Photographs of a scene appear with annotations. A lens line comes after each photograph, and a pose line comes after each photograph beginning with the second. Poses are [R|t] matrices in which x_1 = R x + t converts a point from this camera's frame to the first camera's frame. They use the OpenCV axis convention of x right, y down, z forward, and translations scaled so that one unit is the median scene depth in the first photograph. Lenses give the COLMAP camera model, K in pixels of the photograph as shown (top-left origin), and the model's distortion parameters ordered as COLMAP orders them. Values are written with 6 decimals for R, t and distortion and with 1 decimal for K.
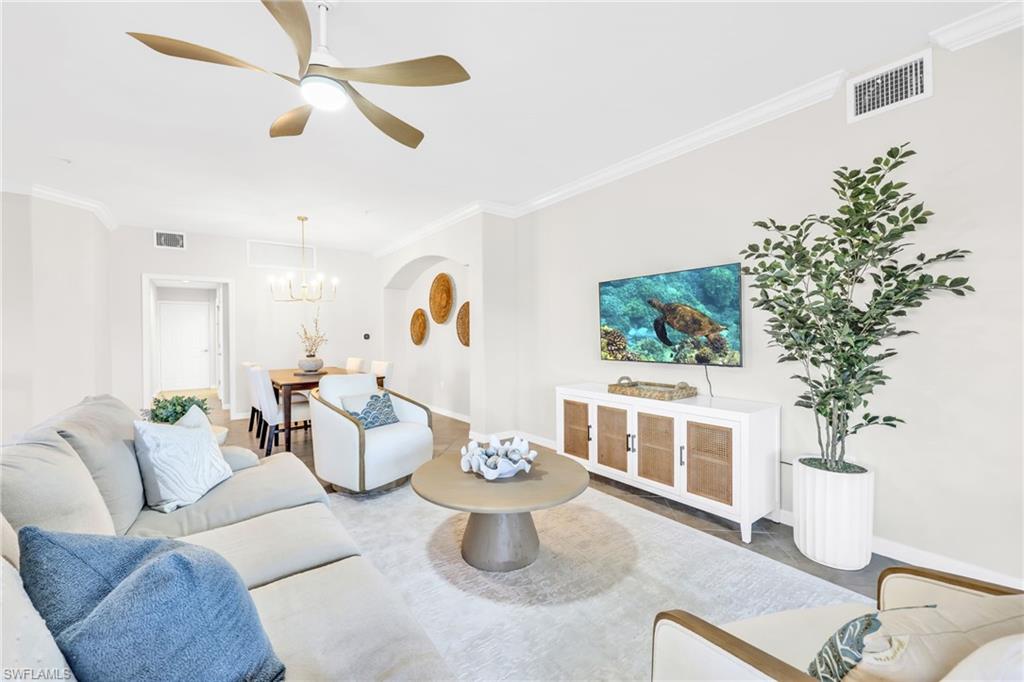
lens RADIAL K [[417.2, 0, 512.0], [0, 417.2, 341.0], [0, 0, 1]] dist [0.000581, 0.000004]
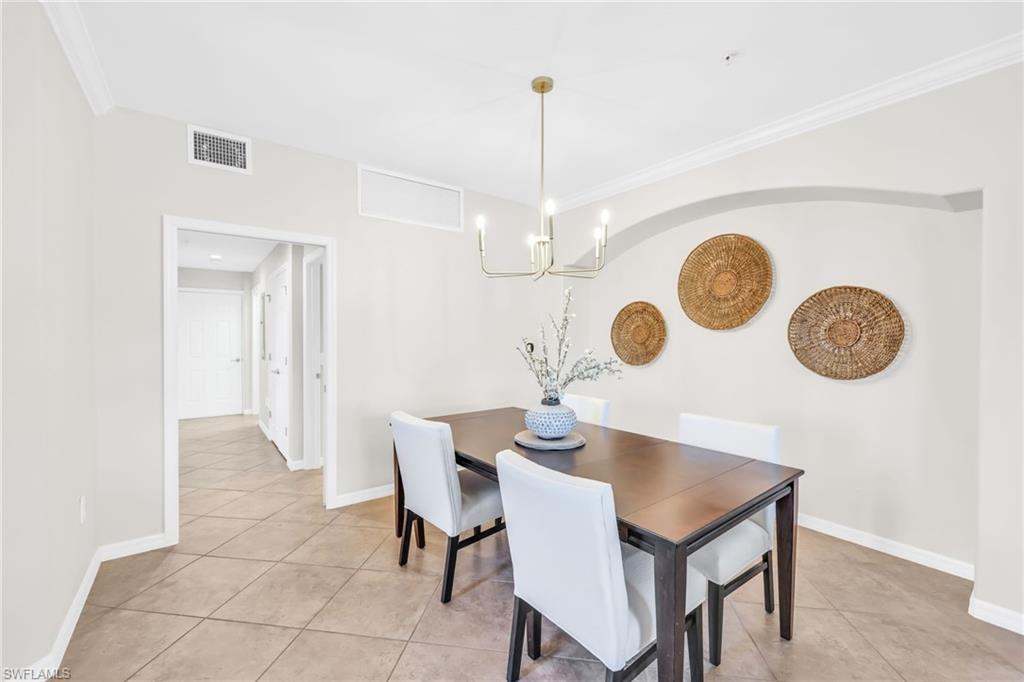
lens RADIAL K [[417.2, 0, 512.0], [0, 417.2, 341.0], [0, 0, 1]] dist [0.000581, 0.000004]
pose [[0.999916, 0.012919, 0.000979, -0.465258], [-0.012915, 0.999907, -0.004449, -0.022119], [-0.001036, 0.004436, 0.999990, 0.501755]]
